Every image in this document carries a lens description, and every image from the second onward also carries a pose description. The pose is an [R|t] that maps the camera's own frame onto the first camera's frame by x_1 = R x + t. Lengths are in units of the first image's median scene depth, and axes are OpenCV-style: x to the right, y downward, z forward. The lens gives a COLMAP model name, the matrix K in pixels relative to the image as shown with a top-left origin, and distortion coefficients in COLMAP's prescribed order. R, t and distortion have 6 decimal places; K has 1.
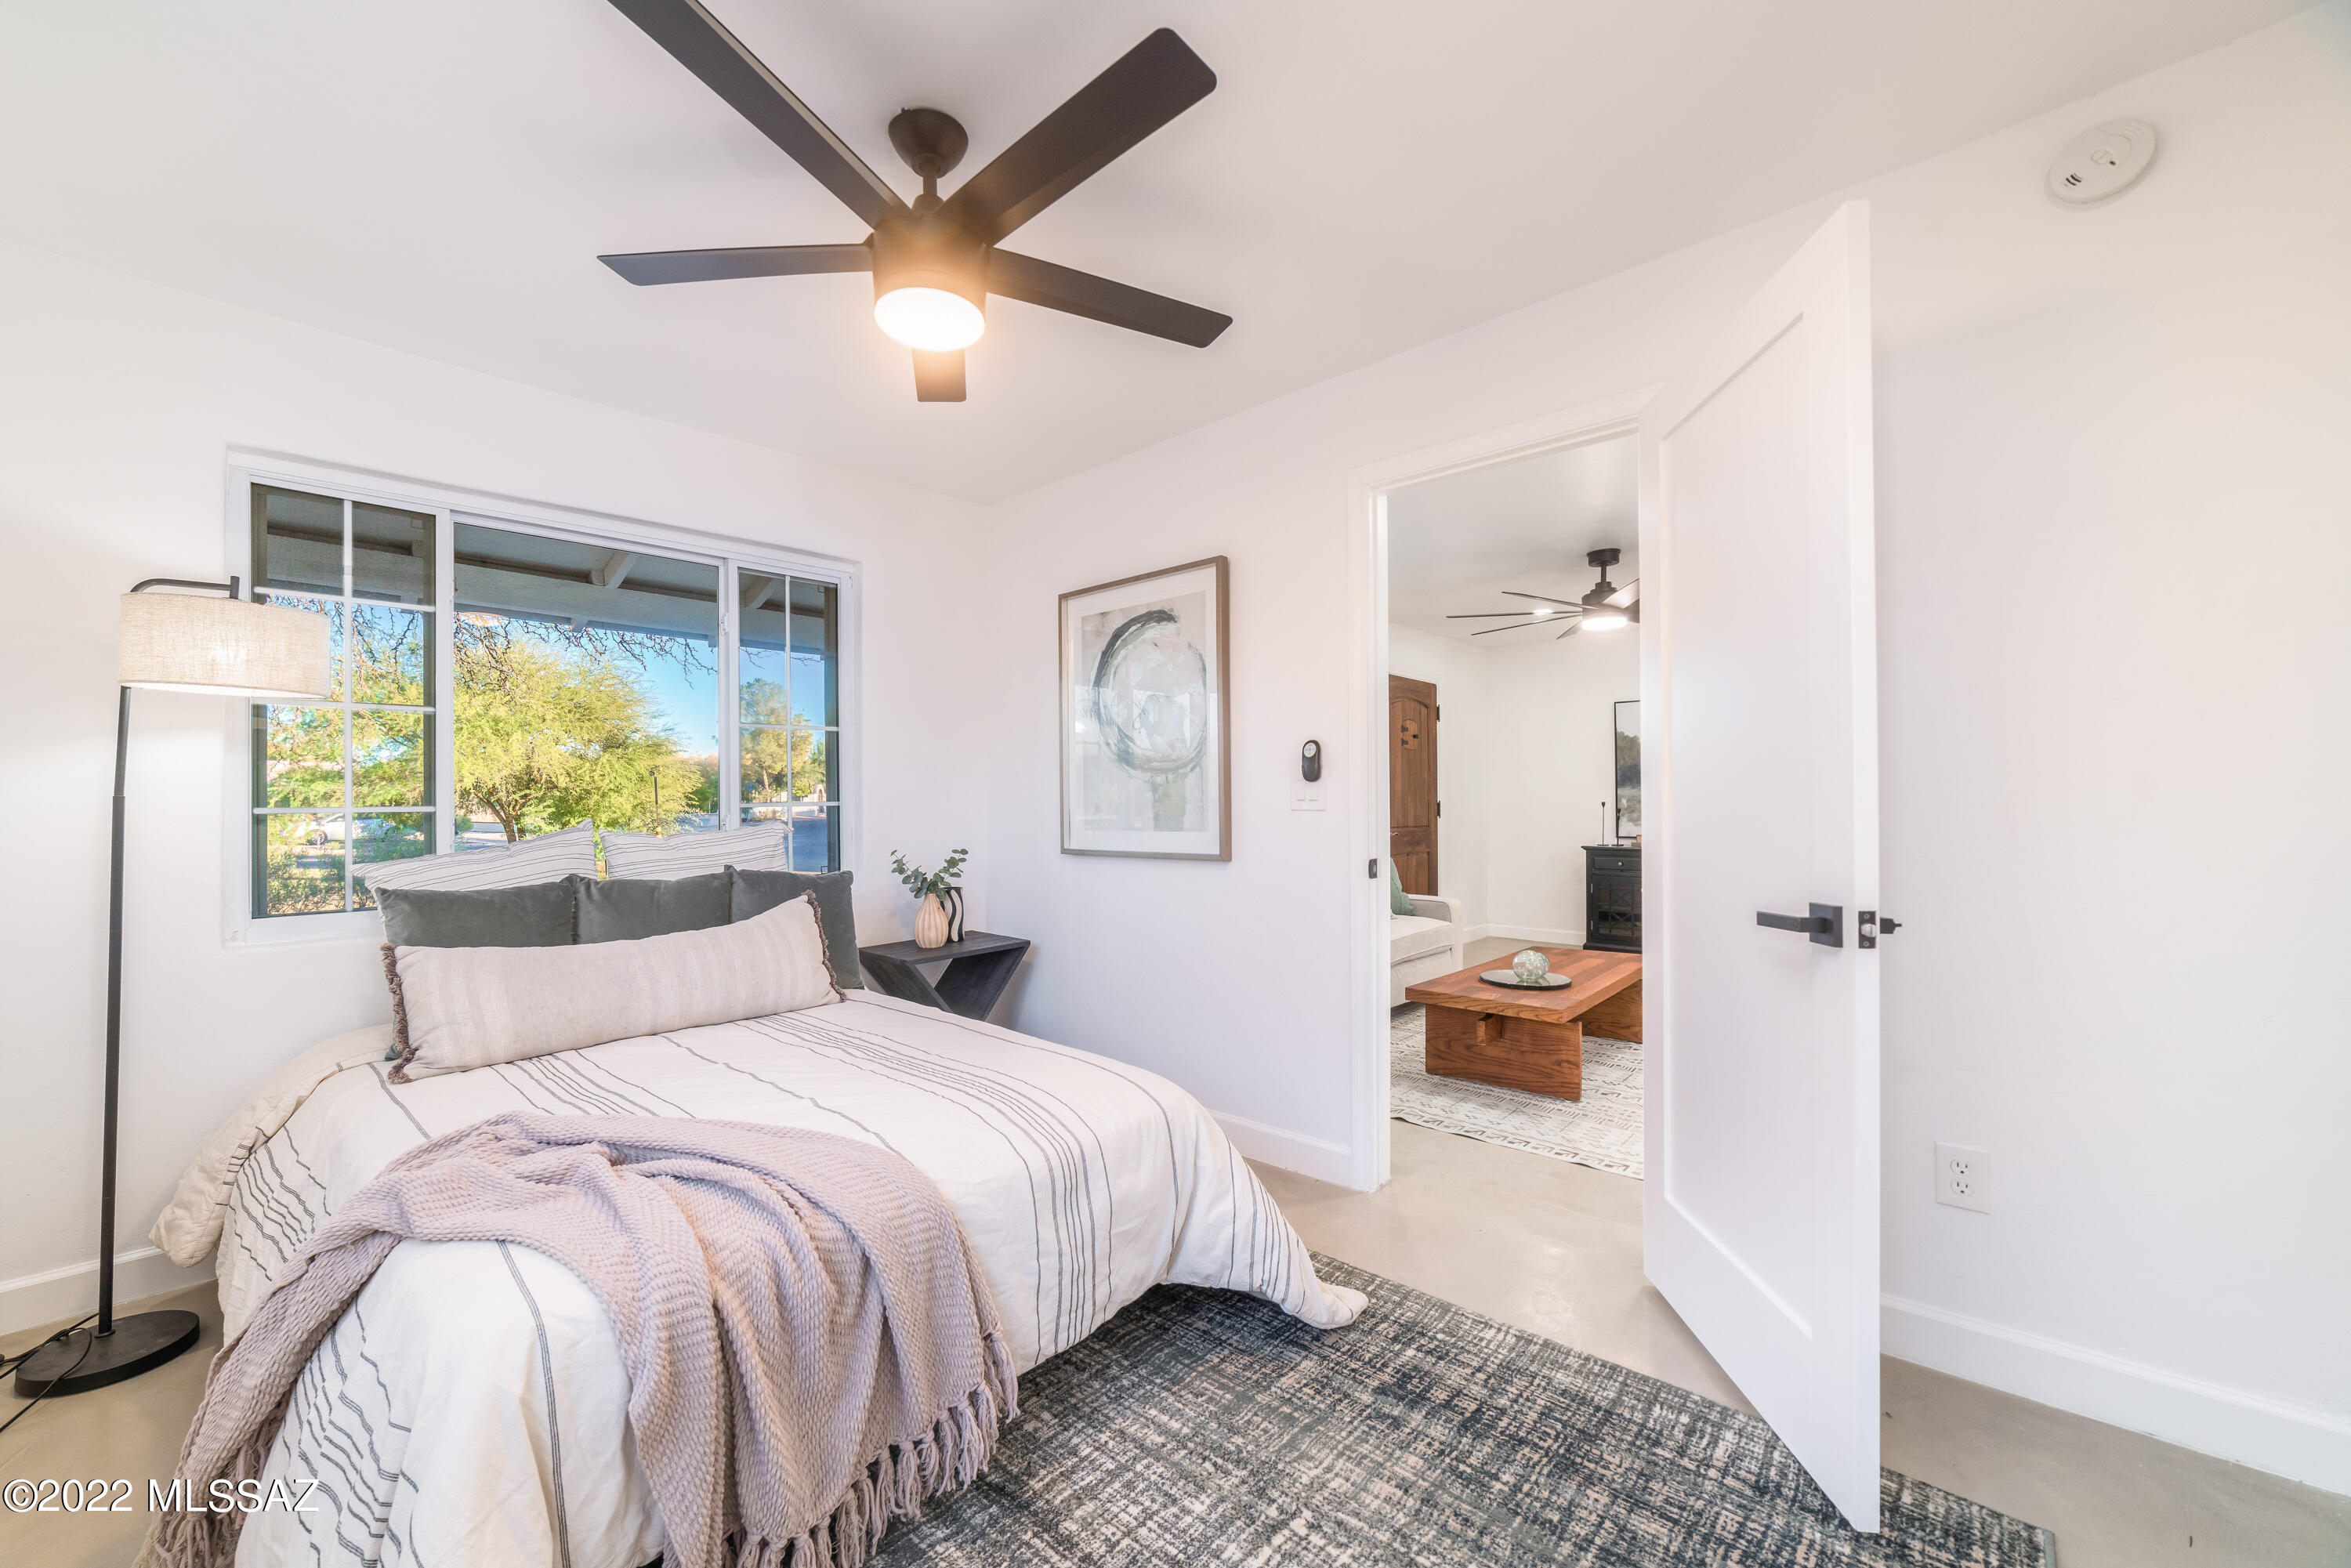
lens RADIAL K [[914.6, 0, 1183.5], [0, 914.6, 788.7], [0, 0, 1]] dist [-0.019061, 0.001354]
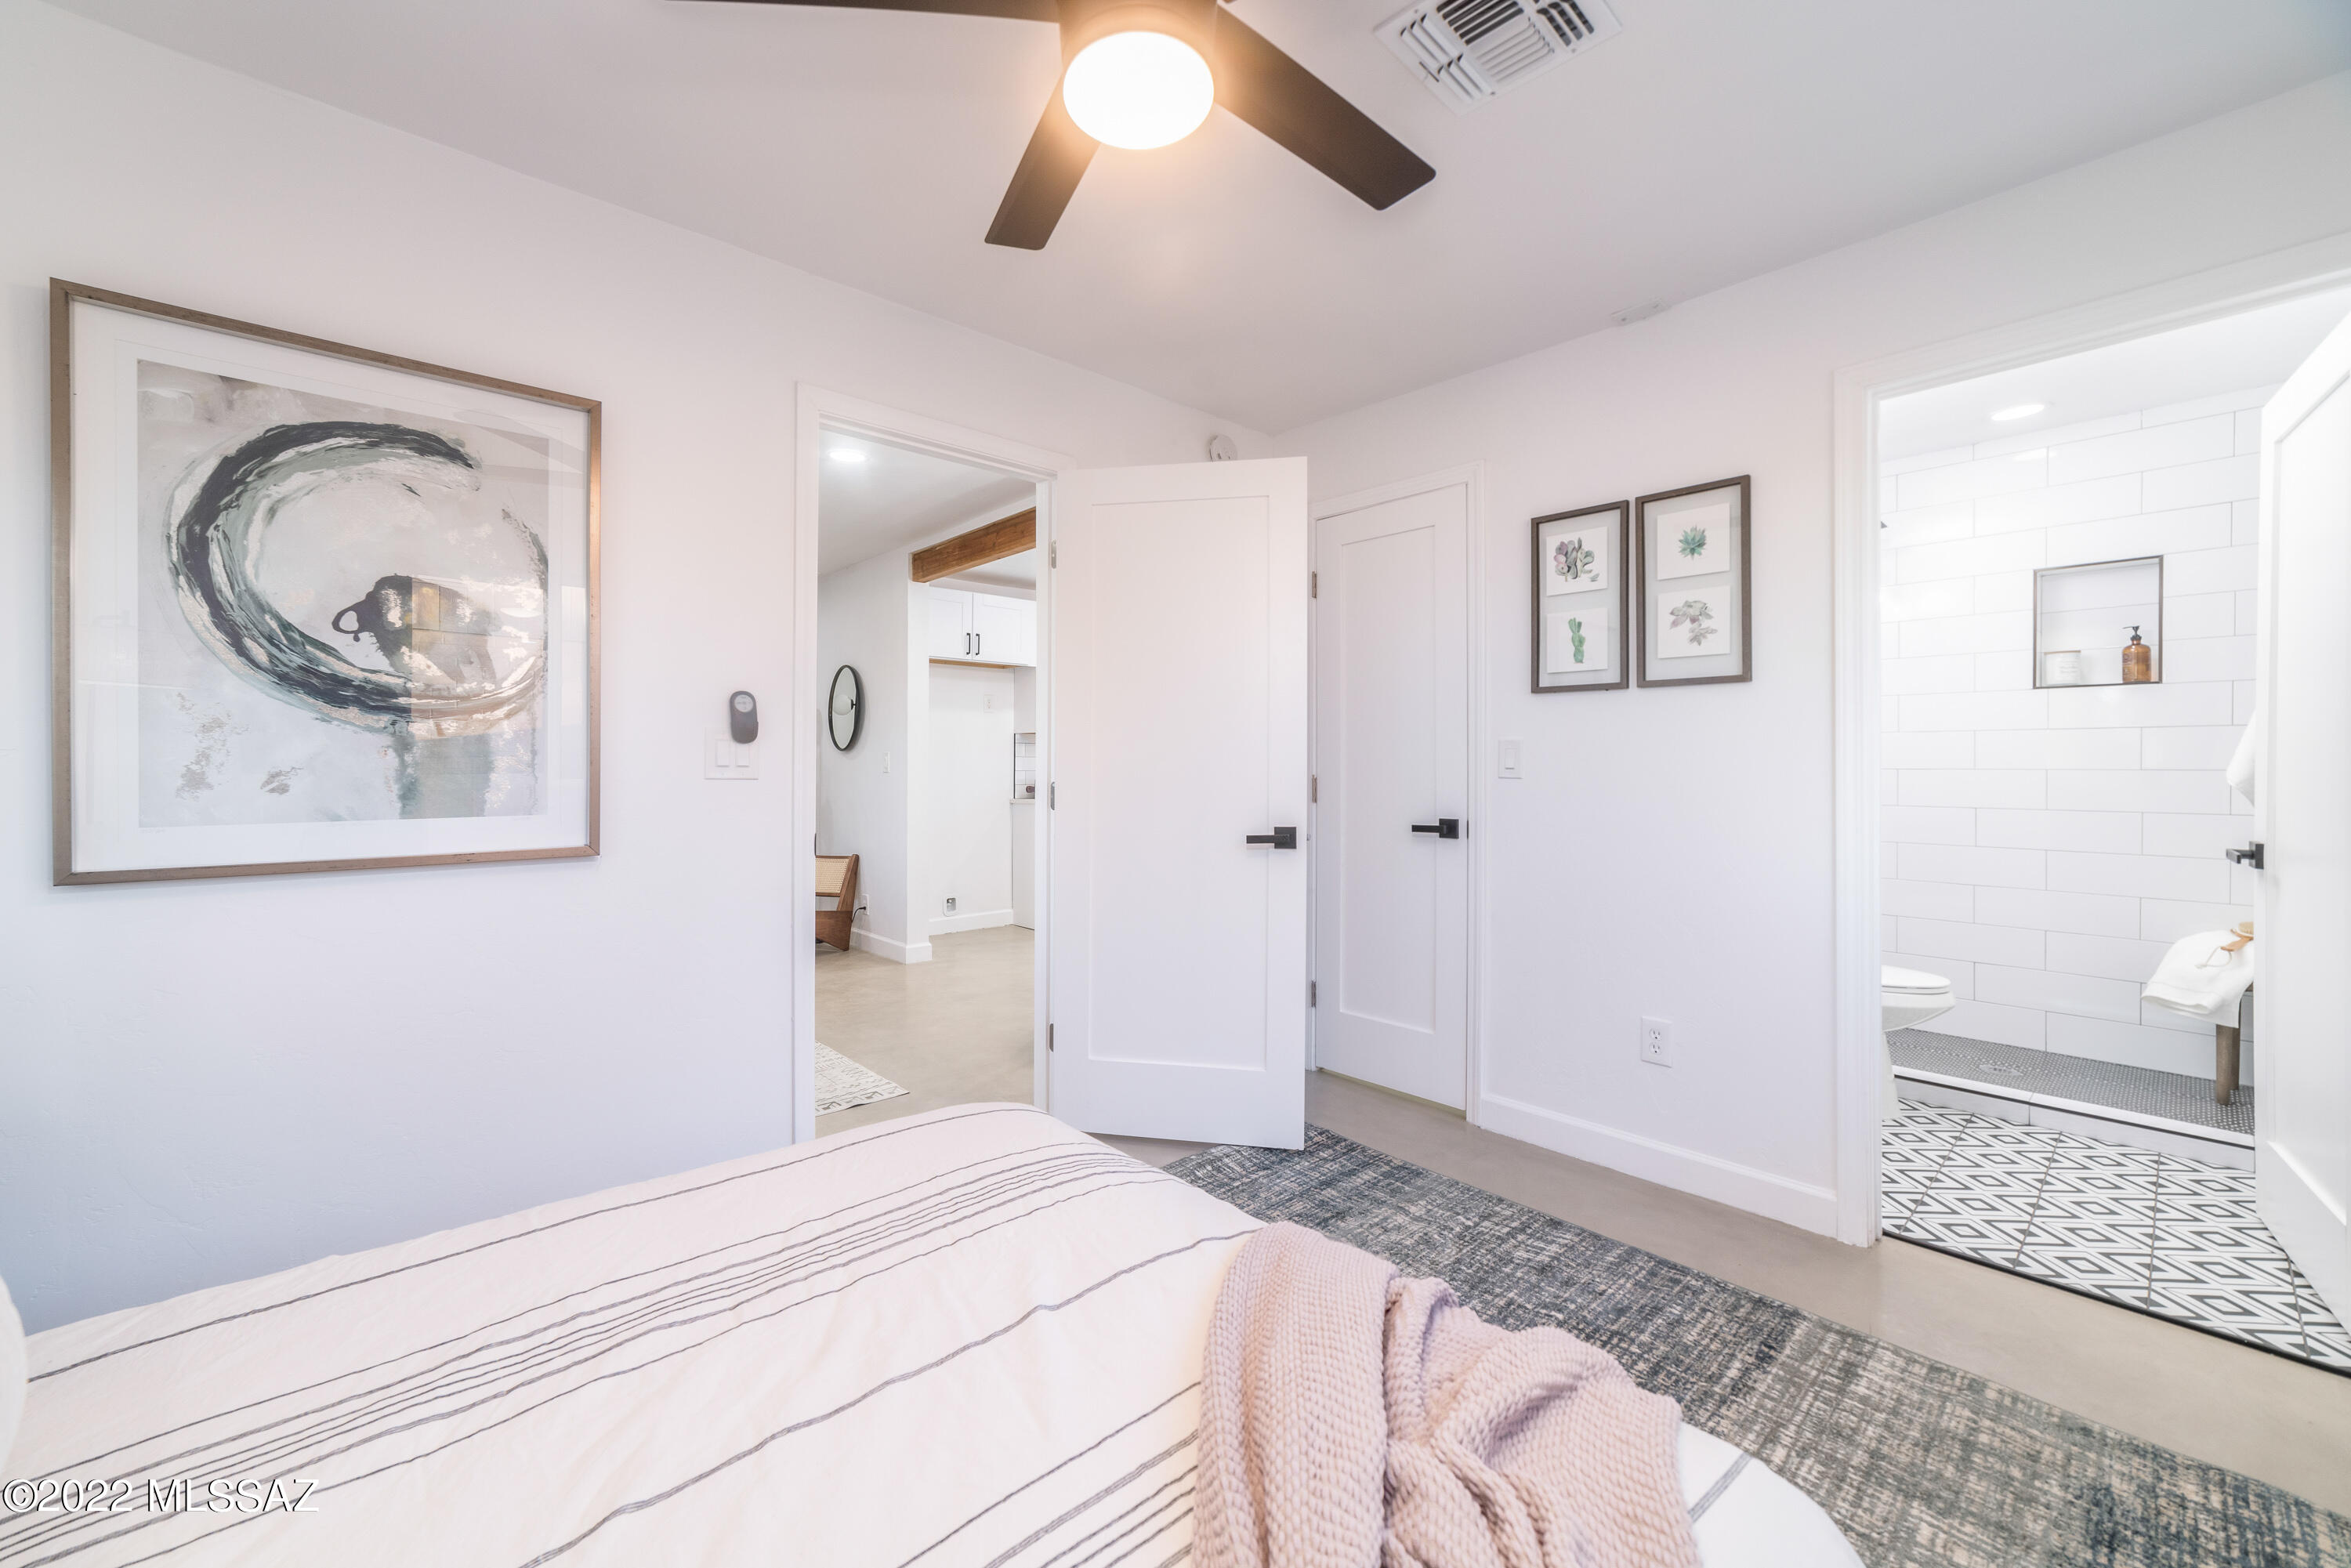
lens RADIAL K [[914.6, 0, 1109.7], [0, 914.6, 775.0], [0, 0, 1]] dist [-0.019061, 0.001354]
pose [[0.153663, -0.004053, 0.988115, -0.542066], [-0.017282, 0.999828, 0.006789, 0.008460], [-0.987972, -0.018119, 0.153567, 0.506450]]
